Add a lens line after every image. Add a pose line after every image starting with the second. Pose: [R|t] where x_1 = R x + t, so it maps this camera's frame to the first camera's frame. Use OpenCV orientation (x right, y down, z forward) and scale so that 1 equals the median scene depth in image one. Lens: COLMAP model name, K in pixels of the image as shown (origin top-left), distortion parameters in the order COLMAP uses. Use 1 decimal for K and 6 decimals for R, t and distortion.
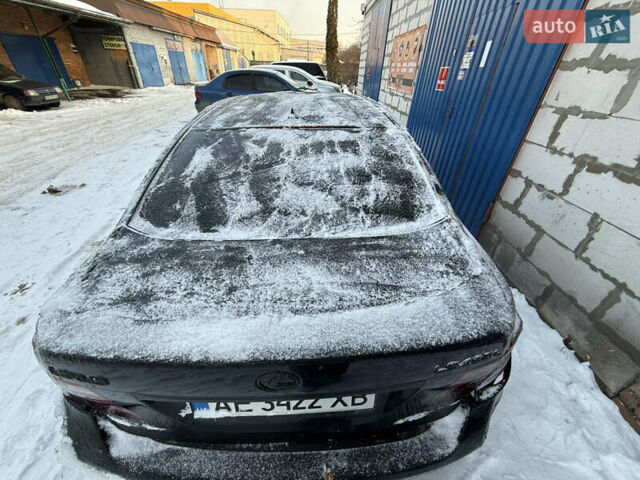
lens RADIAL K [[253.3, 0, 318.2], [0, 253.3, 239.1], [0, 0, 1]] dist [0.000172, -0.000606]
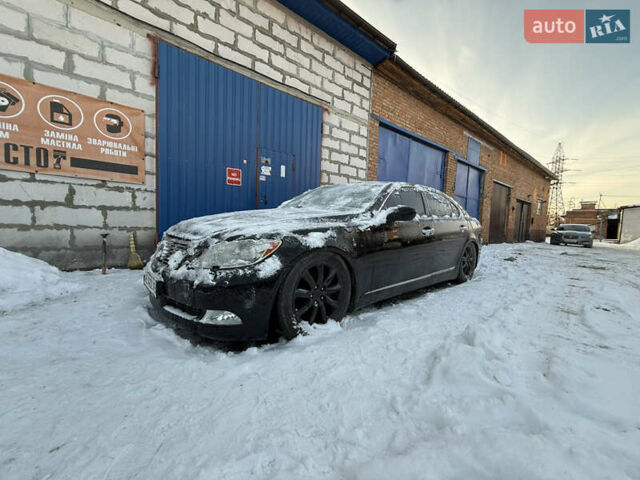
lens RADIAL K [[253.3, 0, 318.4], [0, 253.3, 239.2], [0, 0, 1]] dist [0.000172, -0.000606]
pose [[-0.634001, -0.104151, 0.766287, -1.507162], [0.384172, 0.817555, 0.428971, -1.525275], [-0.671159, 0.566354, -0.478319, 3.000667]]
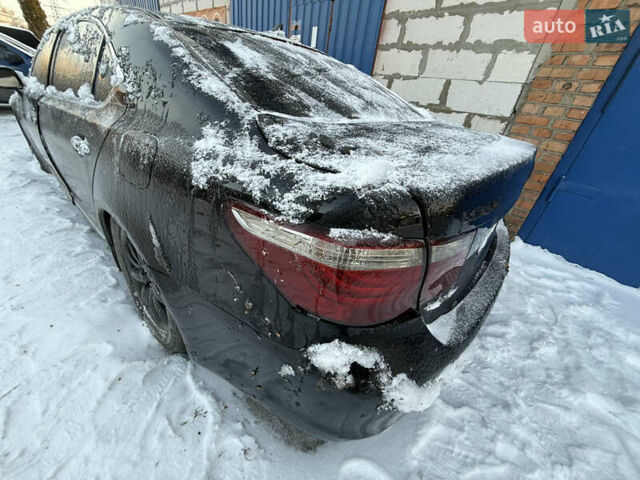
lens RADIAL K [[253.3, 0, 318.1], [0, 253.3, 239.3], [0, 0, 1]] dist [0.000172, -0.000606]
pose [[0.680403, -0.306866, 0.665496, -0.716354], [0.316678, 0.942060, 0.110621, 0.134674], [-0.660883, 0.135482, 0.738159, 0.277017]]
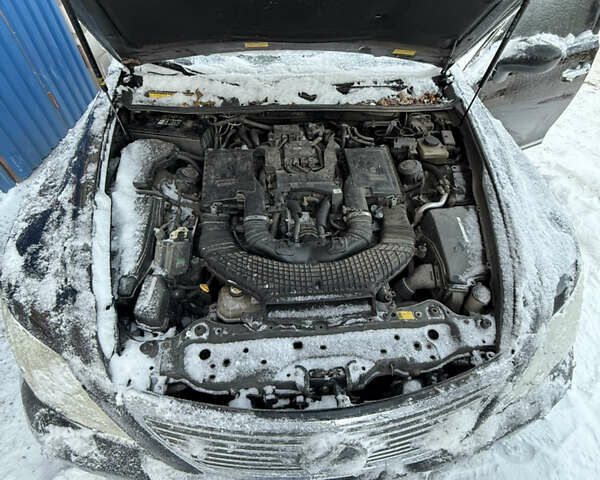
lens RADIAL K [[316.4, 0, 301.6], [0, 316.4, 236.8], [0, 0, 1]] dist [-0.001585, 0.000431]
pose [[-0.998213, 0.014268, -0.058029, -0.109518], [-0.054775, 0.169724, 0.983968, -1.746619], [0.023888, 0.985388, -0.168639, 2.733619]]
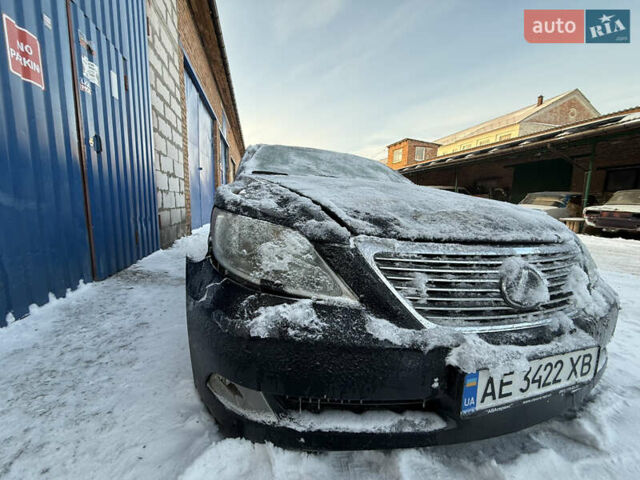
lens RADIAL K [[253.3, 0, 319.1], [0, 253.3, 238.8], [0, 0, 1]] dist [0.000172, -0.000606]
pose [[-0.965801, -0.025456, -0.258031, 0.276102], [-0.190321, 0.745441, 0.638824, -1.533998], [0.176085, 0.666085, -0.724793, 3.160823]]
